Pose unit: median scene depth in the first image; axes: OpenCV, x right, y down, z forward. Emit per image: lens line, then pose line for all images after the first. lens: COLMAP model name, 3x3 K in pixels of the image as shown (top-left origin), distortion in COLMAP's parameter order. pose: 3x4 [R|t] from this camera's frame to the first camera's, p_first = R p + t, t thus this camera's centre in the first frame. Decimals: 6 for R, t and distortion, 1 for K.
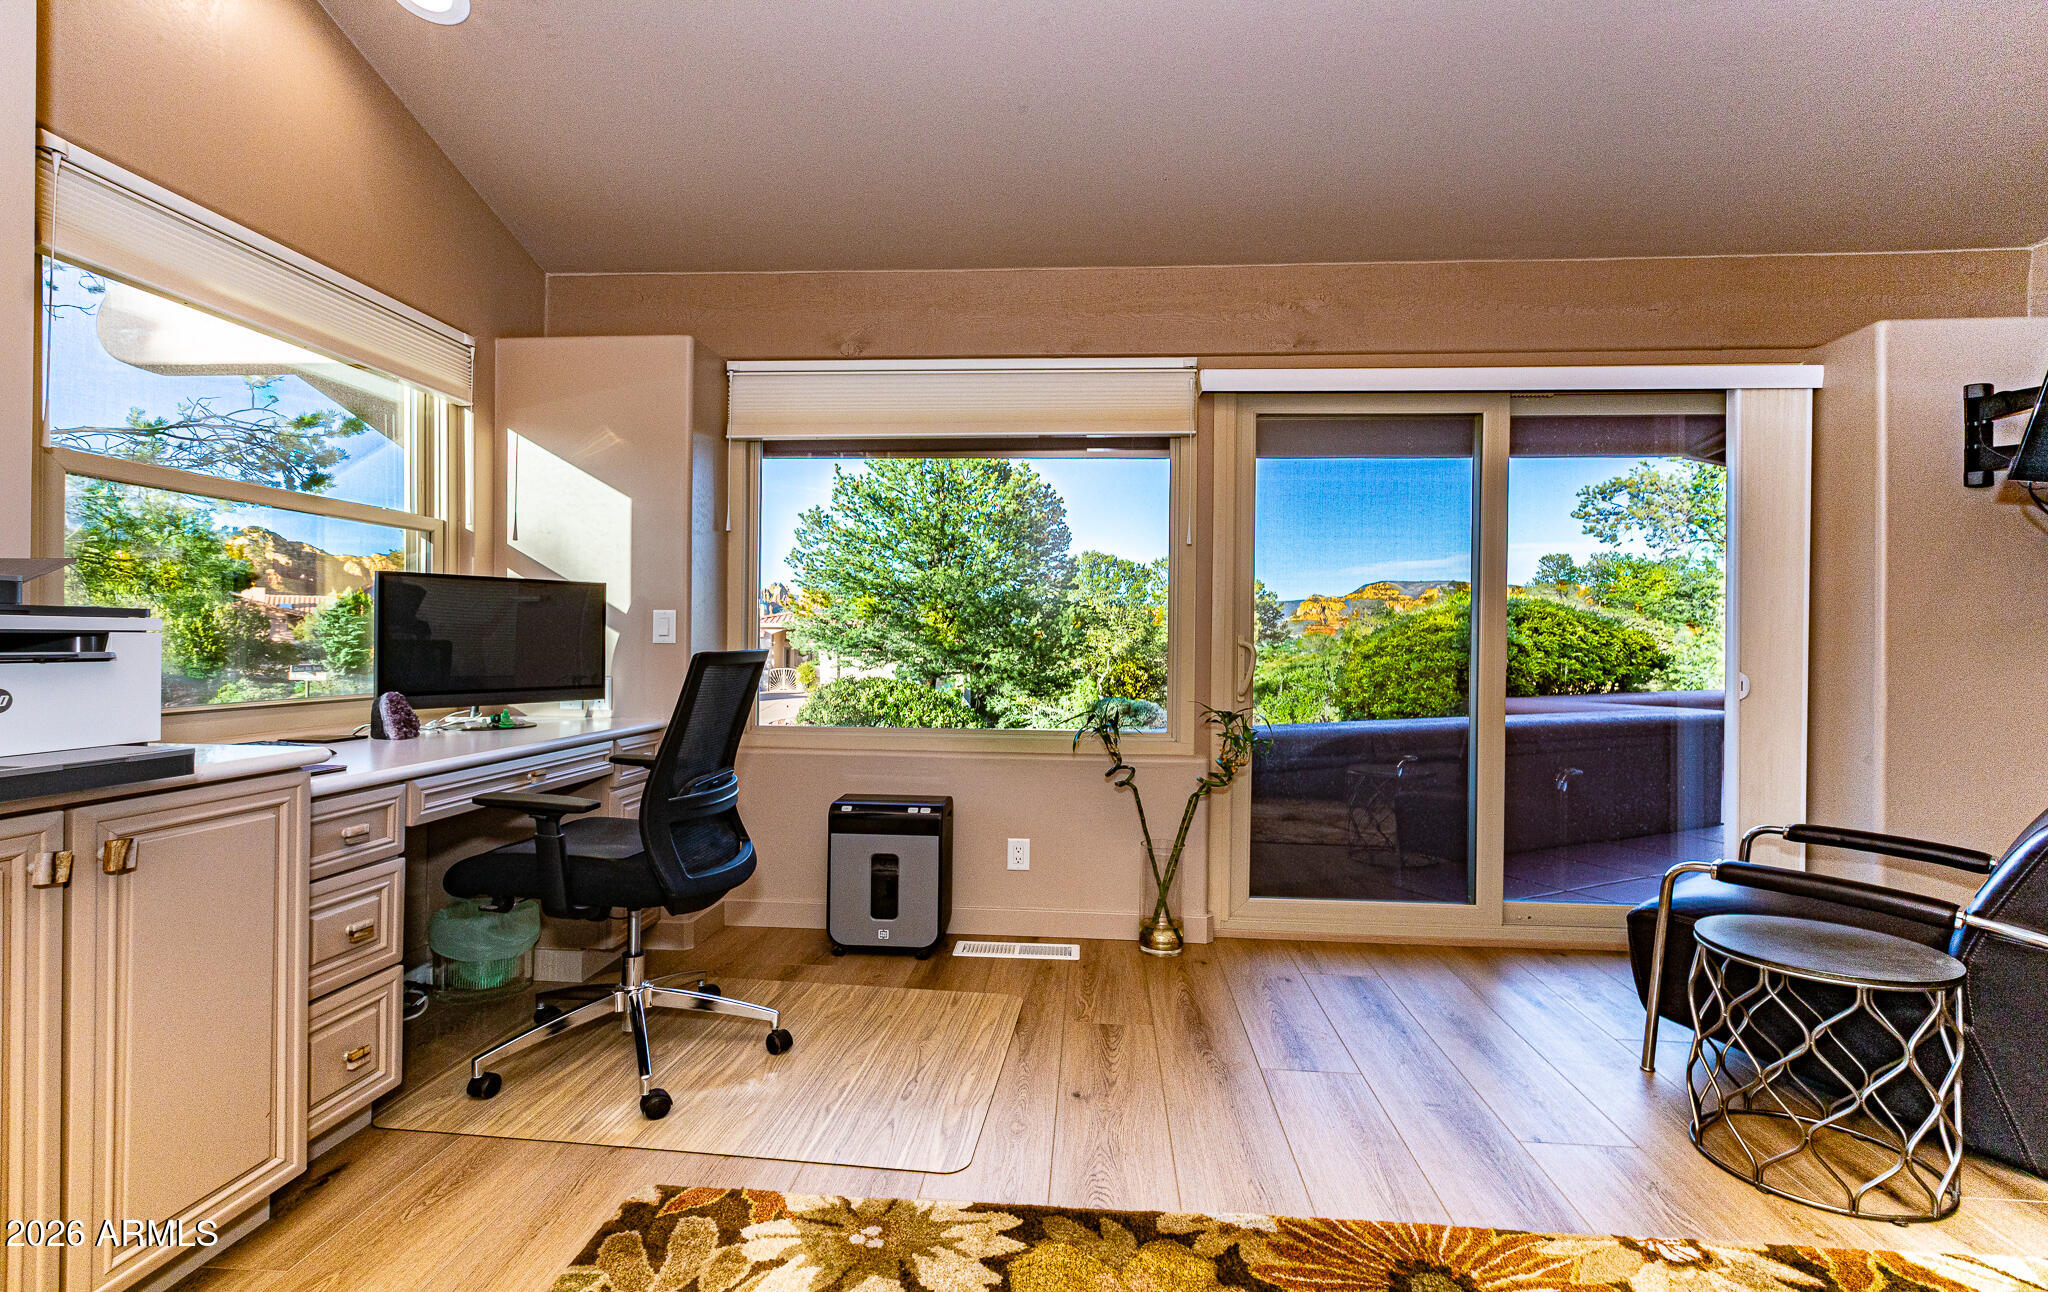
lens RADIAL K [[988.9, 0, 1020.6], [0, 988.9, 641.6], [0, 0, 1]] dist [0.002233, -0.000962]
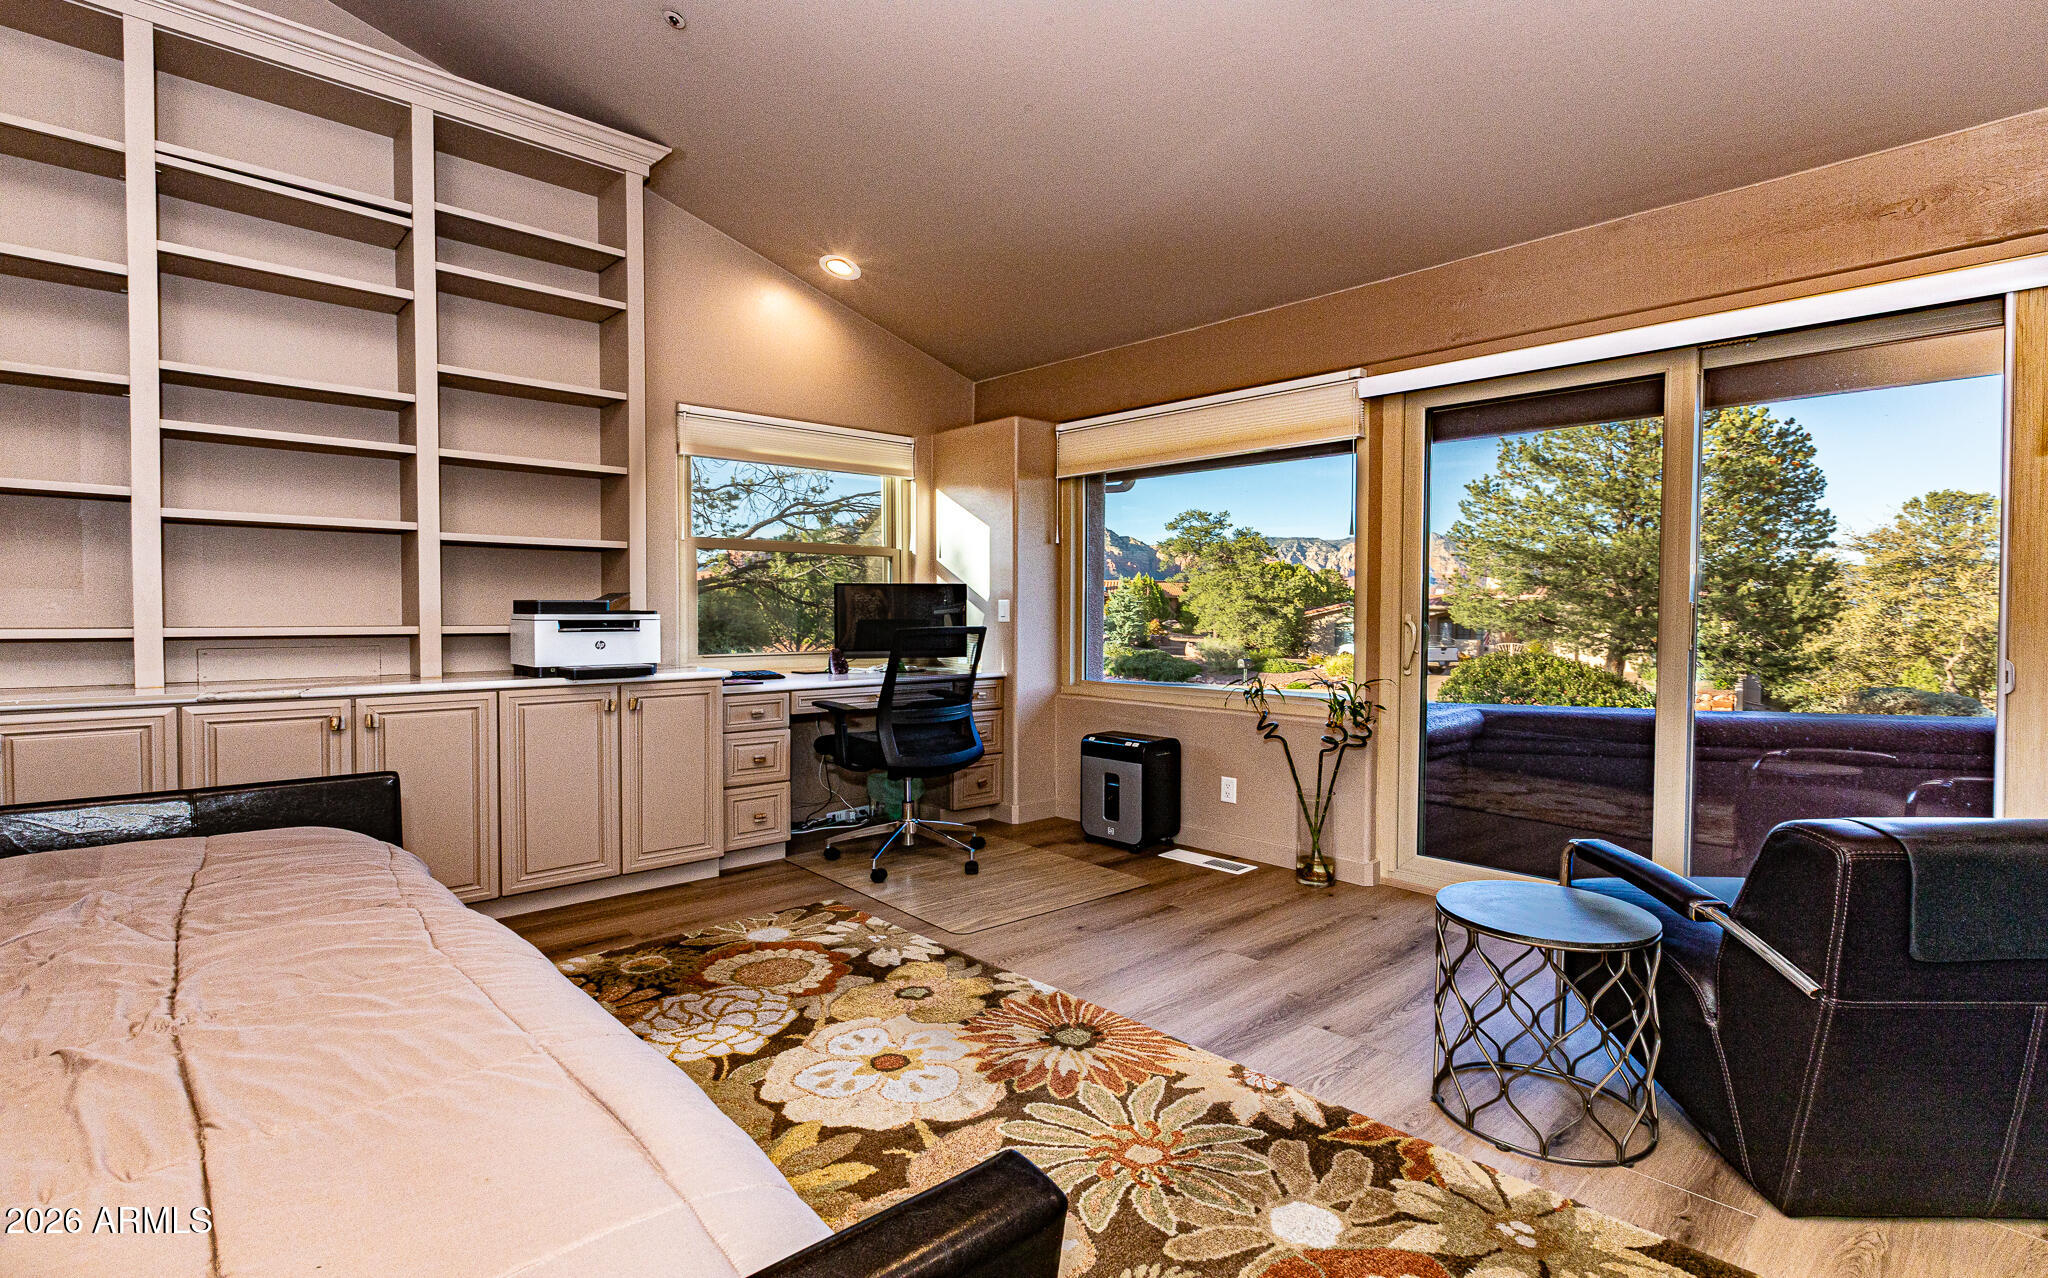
lens RADIAL K [[987.8, 0, 1024.5], [0, 987.8, 640.2], [0, 0, 1]] dist [-0.001604, 0.000507]
pose [[0.731588, 0.012790, -0.681627, 0.711020], [0.004689, 0.999706, 0.023792, -0.006289], [0.681731, -0.020602, 0.731313, -0.095001]]
